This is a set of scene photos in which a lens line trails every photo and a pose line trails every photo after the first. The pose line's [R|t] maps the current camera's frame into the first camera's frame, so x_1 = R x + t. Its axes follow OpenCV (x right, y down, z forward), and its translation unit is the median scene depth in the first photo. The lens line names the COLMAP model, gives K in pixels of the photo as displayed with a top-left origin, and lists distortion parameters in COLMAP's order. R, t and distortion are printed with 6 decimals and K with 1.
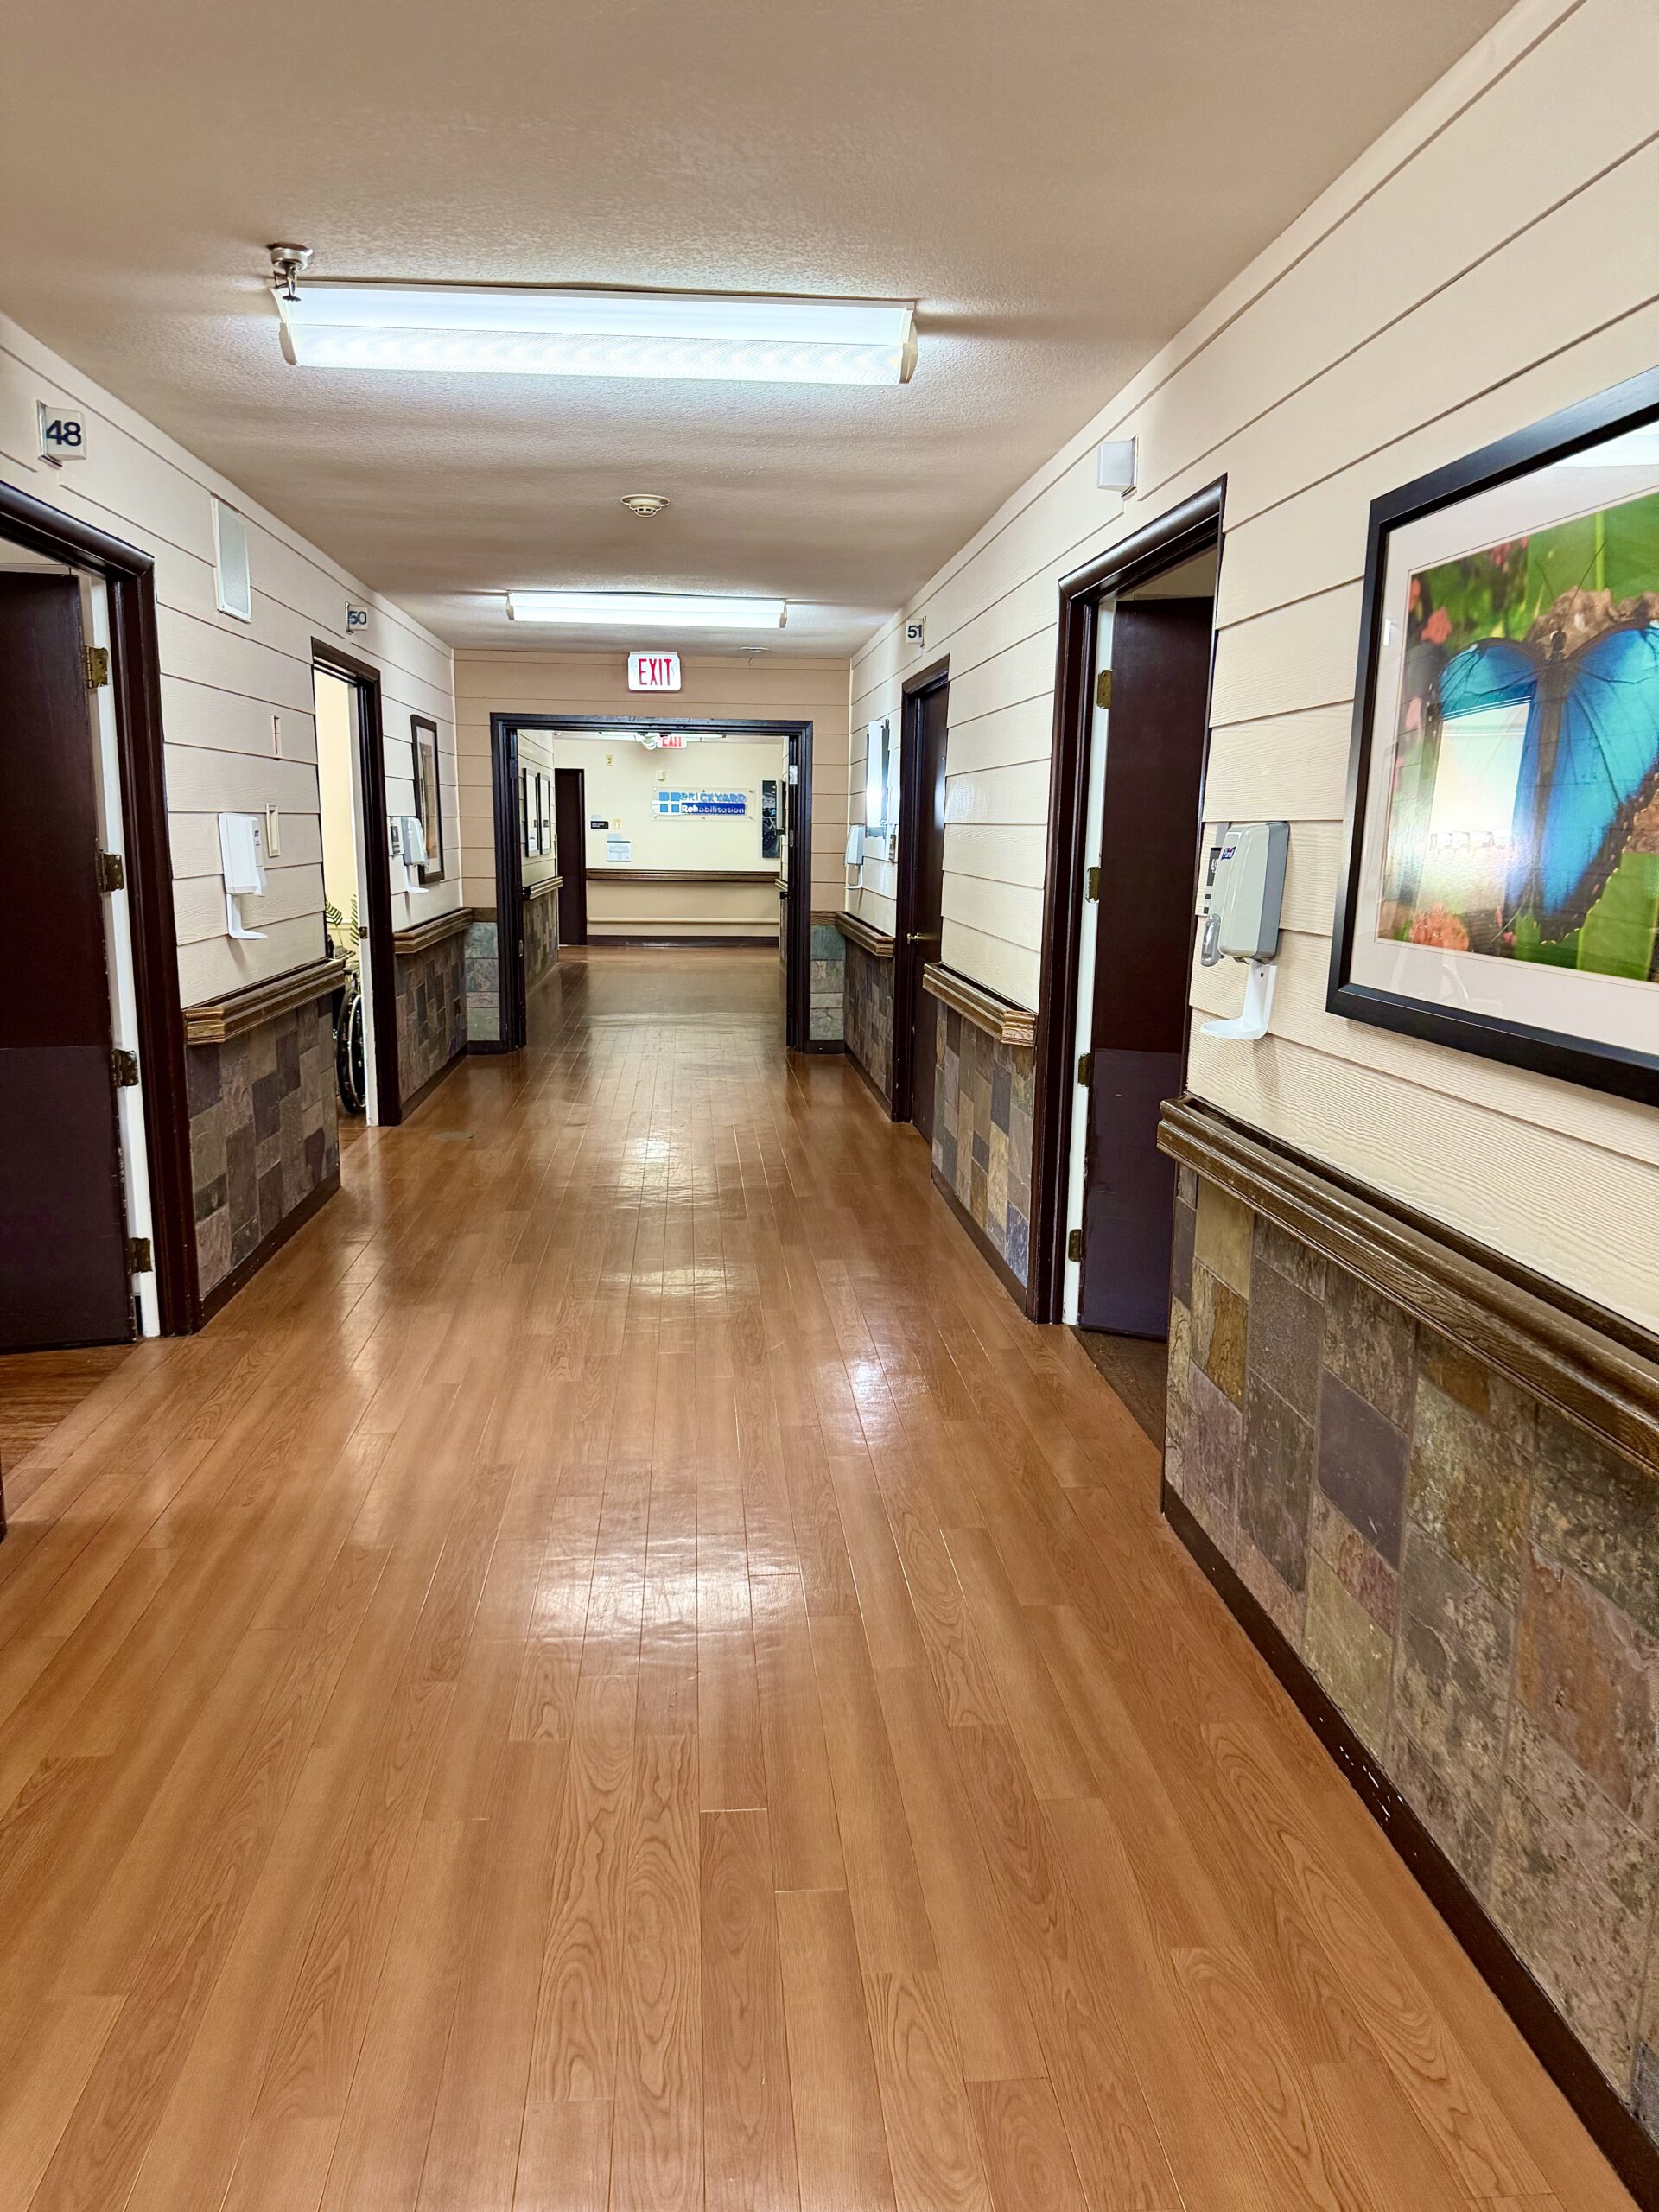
lens RADIAL K [[1546.4, 0, 826.9], [0, 1546.4, 1108.4], [0, 0, 1]] dist [0.066875, -0.000913]
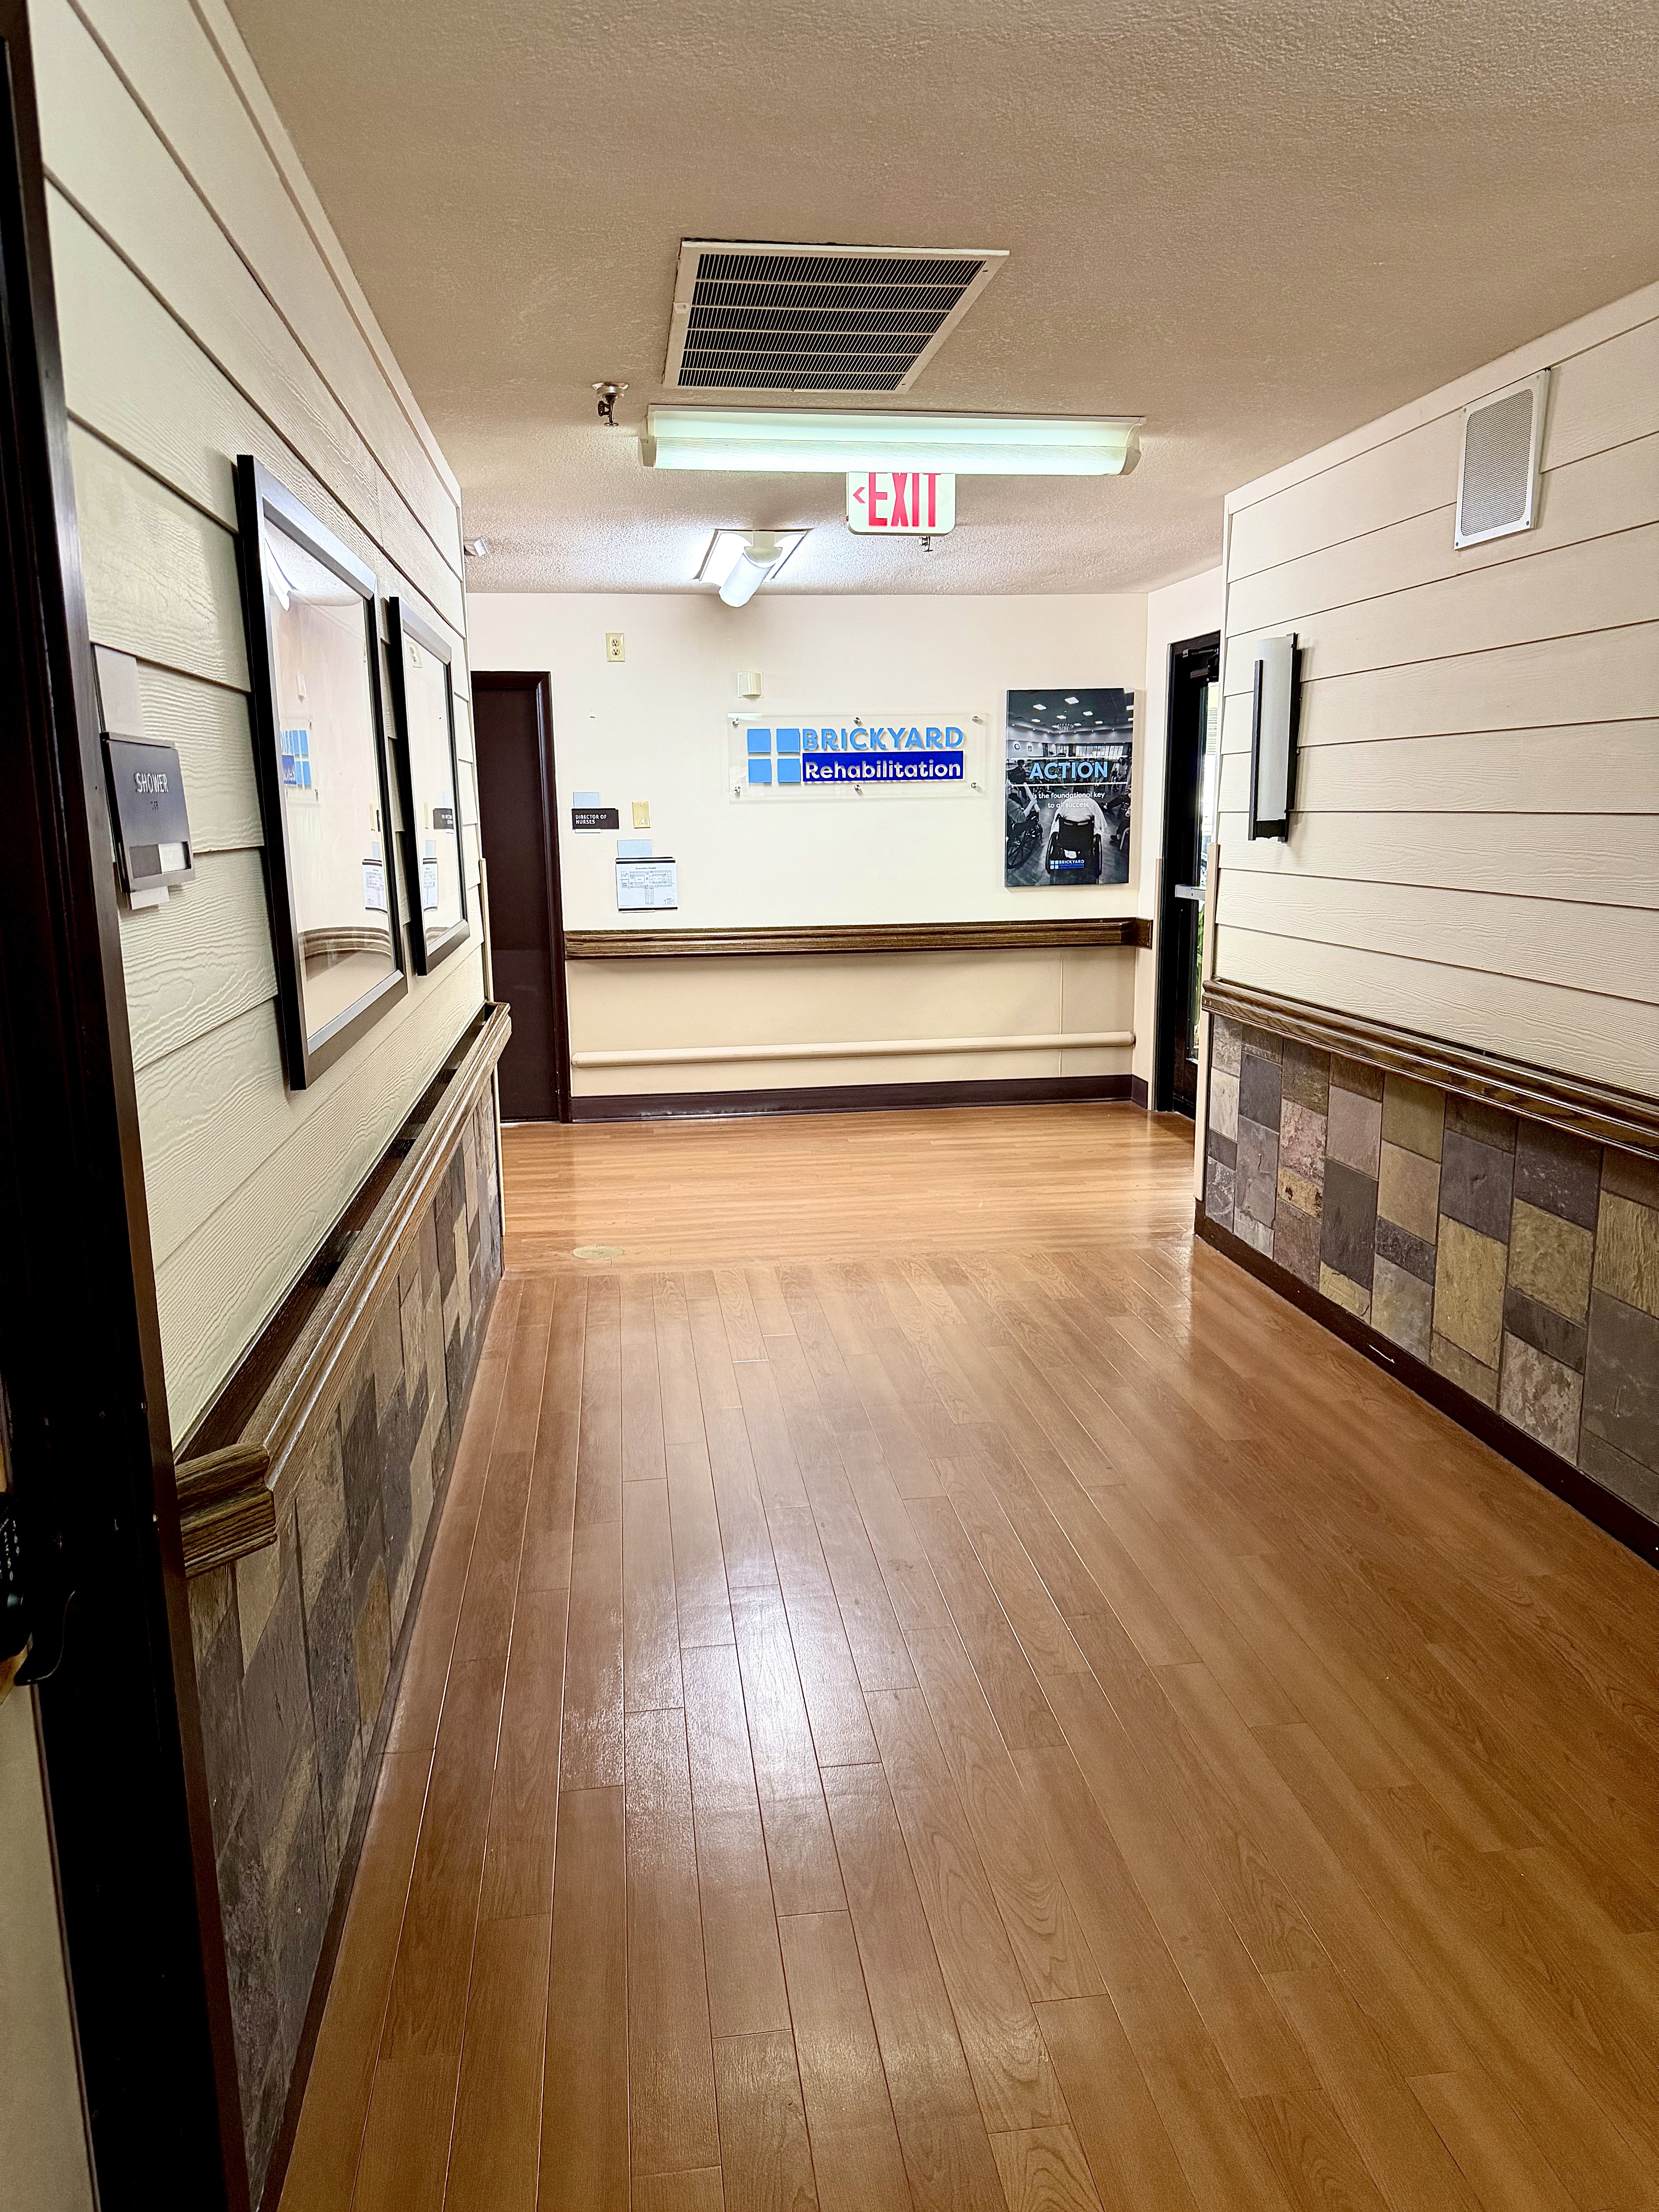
lens RADIAL K [[1546.4, 0, 825.4], [0, 1546.4, 1110.2], [0, 0, 1]] dist [0.066875, -0.000913]
pose [[0.998436, -0.039157, 0.039903, -0.106805], [0.038827, 0.999205, 0.009022, -0.110836], [-0.040225, -0.007458, 0.999163, 0.607904]]
